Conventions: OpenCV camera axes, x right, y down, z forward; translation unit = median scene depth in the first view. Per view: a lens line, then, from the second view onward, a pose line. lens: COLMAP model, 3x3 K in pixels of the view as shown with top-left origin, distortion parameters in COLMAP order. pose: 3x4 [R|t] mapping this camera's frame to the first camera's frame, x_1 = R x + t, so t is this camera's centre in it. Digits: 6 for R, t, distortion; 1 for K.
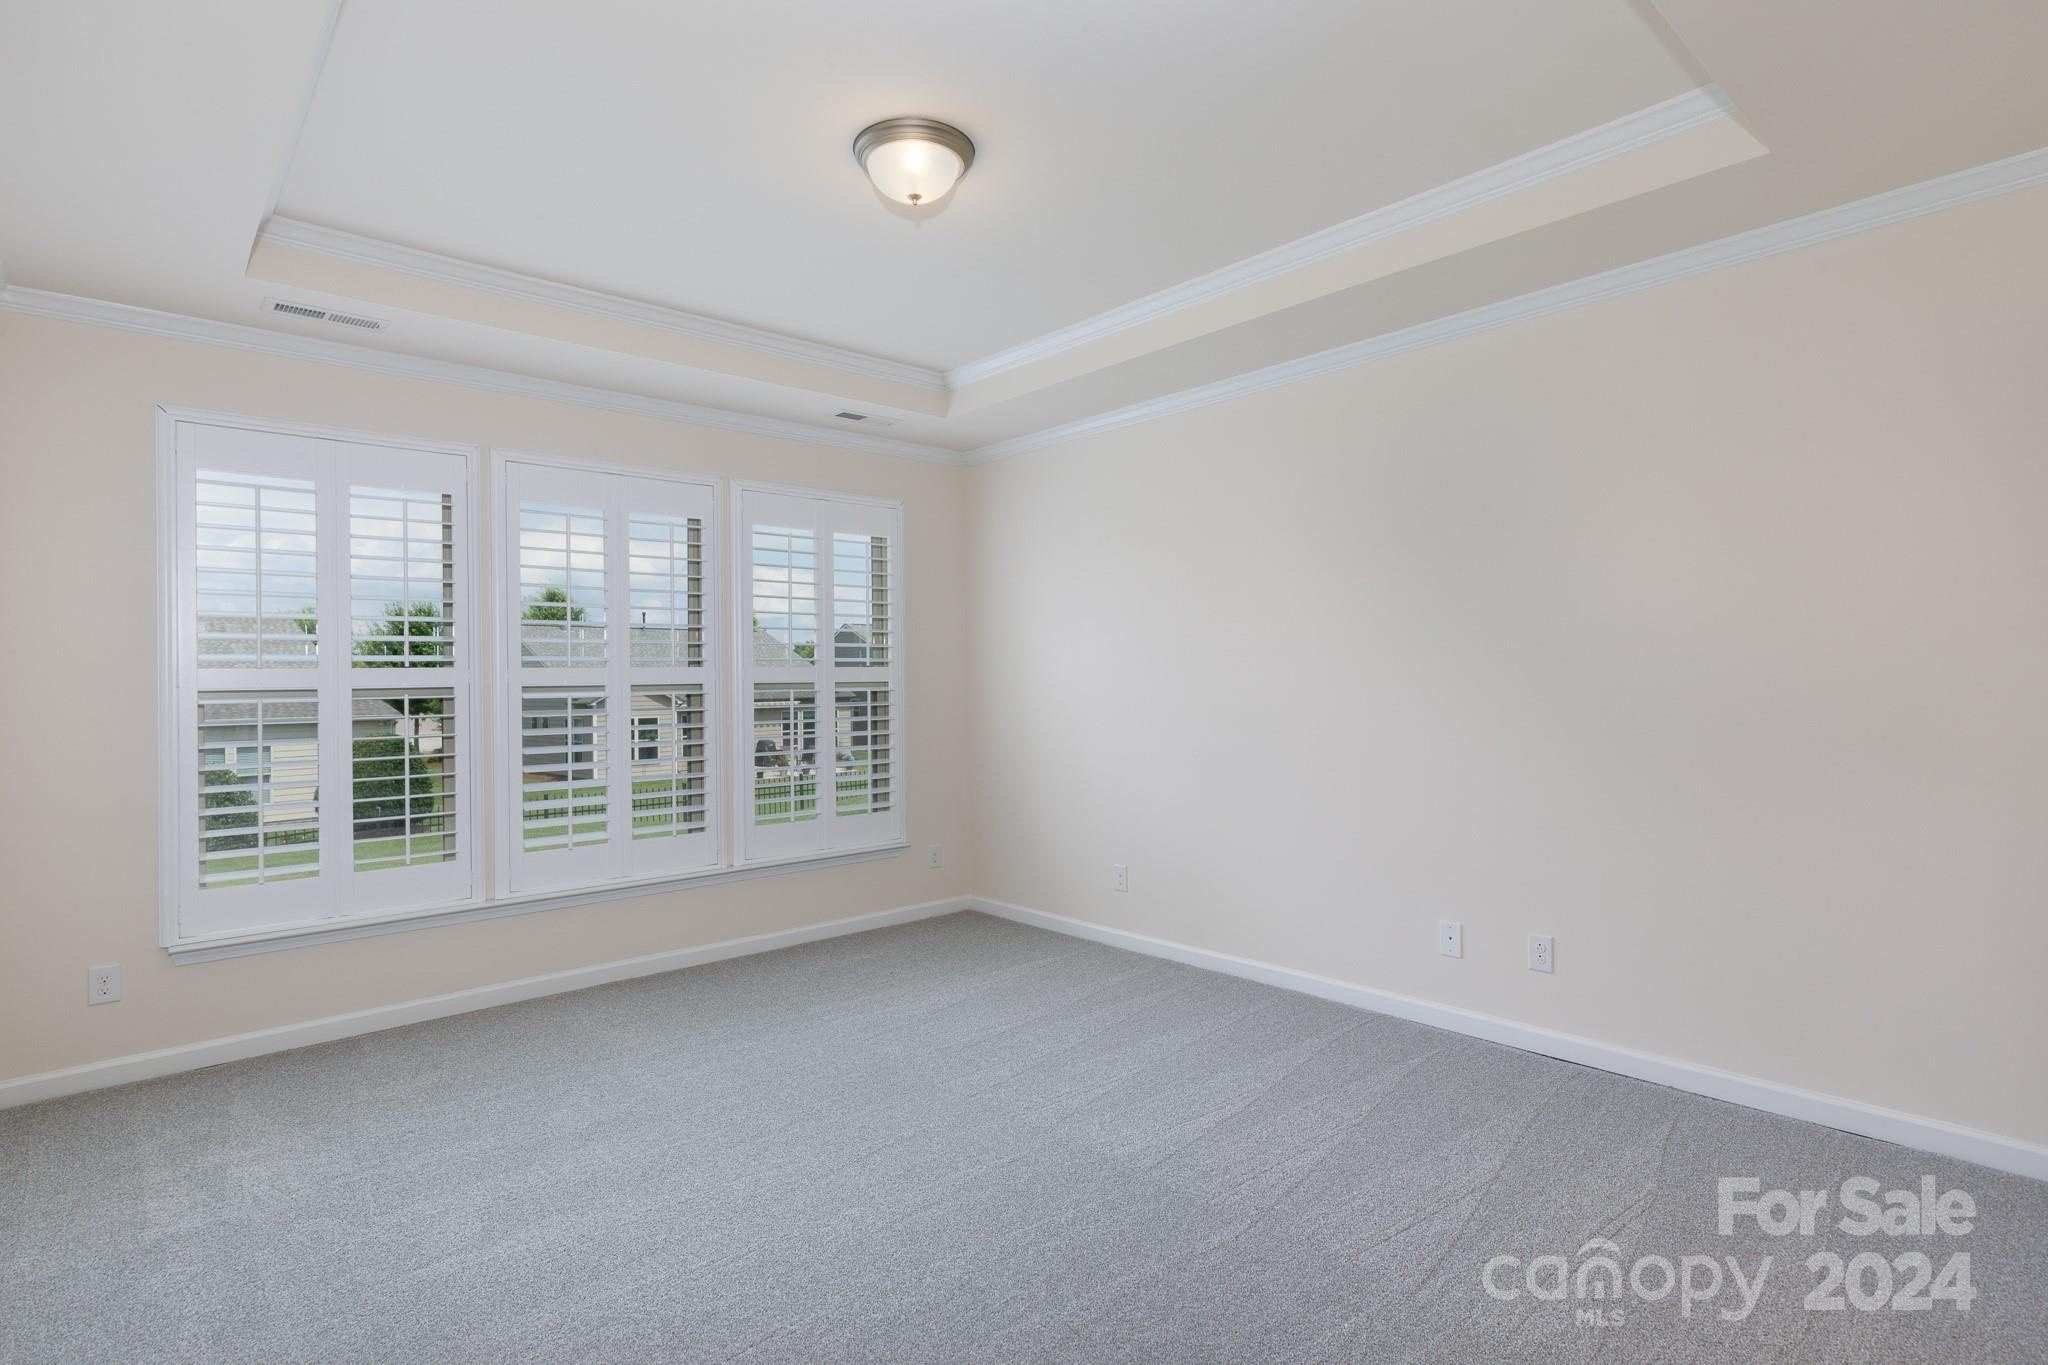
lens RADIAL K [[1005.8, 0, 1025.4], [0, 1005.8, 672.9], [0, 0, 1]] dist [-0.002705, 0.000653]
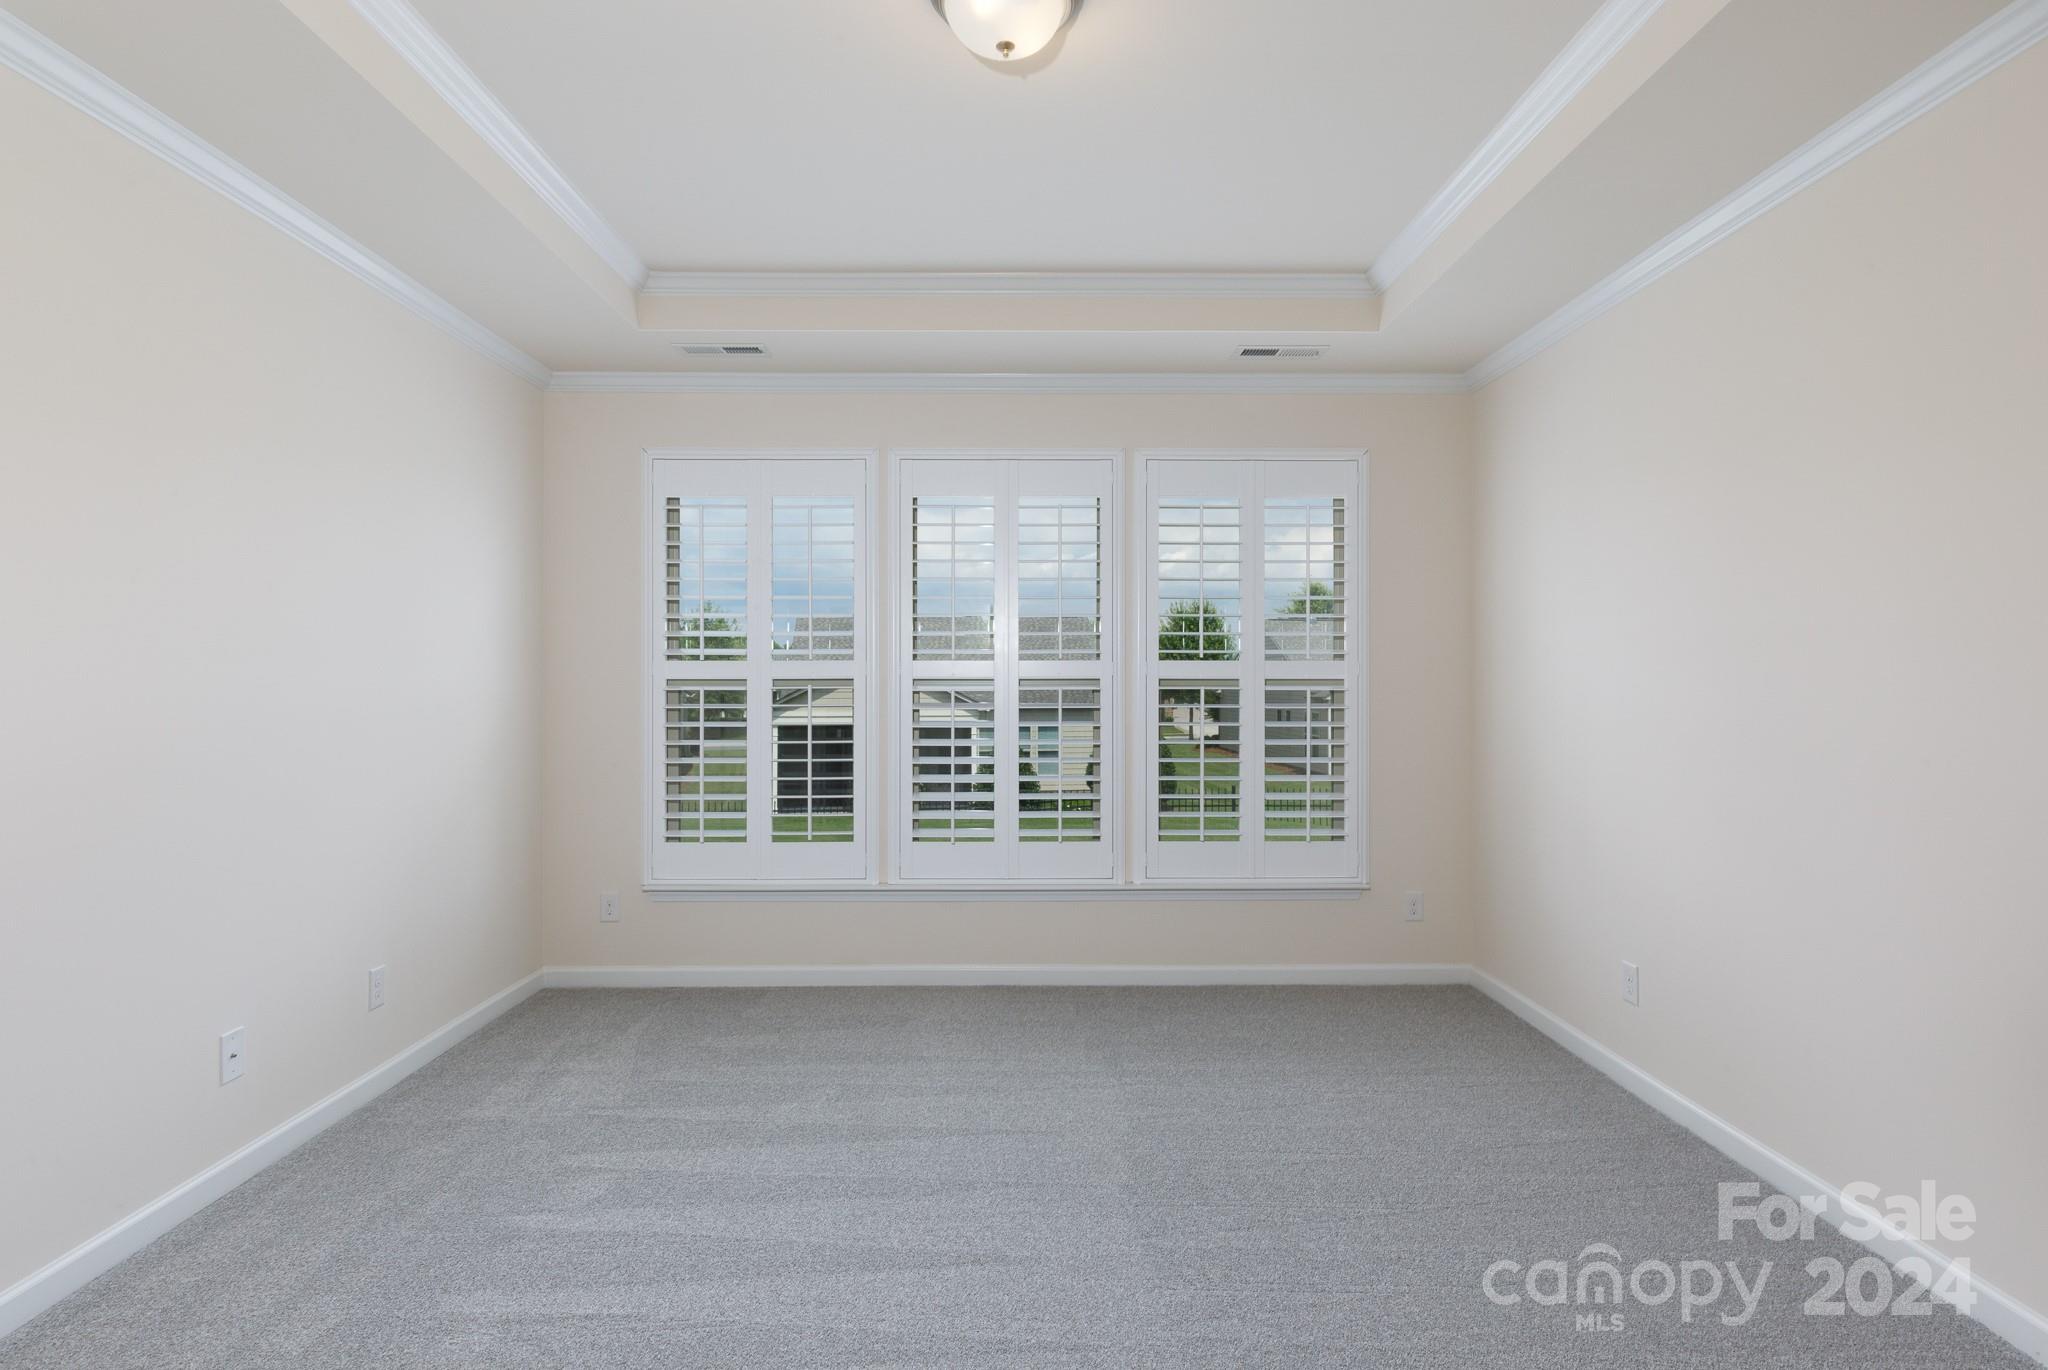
lens RADIAL K [[1064.1, 0, 1024.0], [0, 1064.1, 685.0], [0, 0, 1]] dist [0.001120, 0.000426]
pose [[0.756468, 0.017245, -0.653803, 0.233840], [-0.005954, 0.999792, 0.019481, -0.001826], [0.654004, -0.010844, 0.756414, 0.206746]]
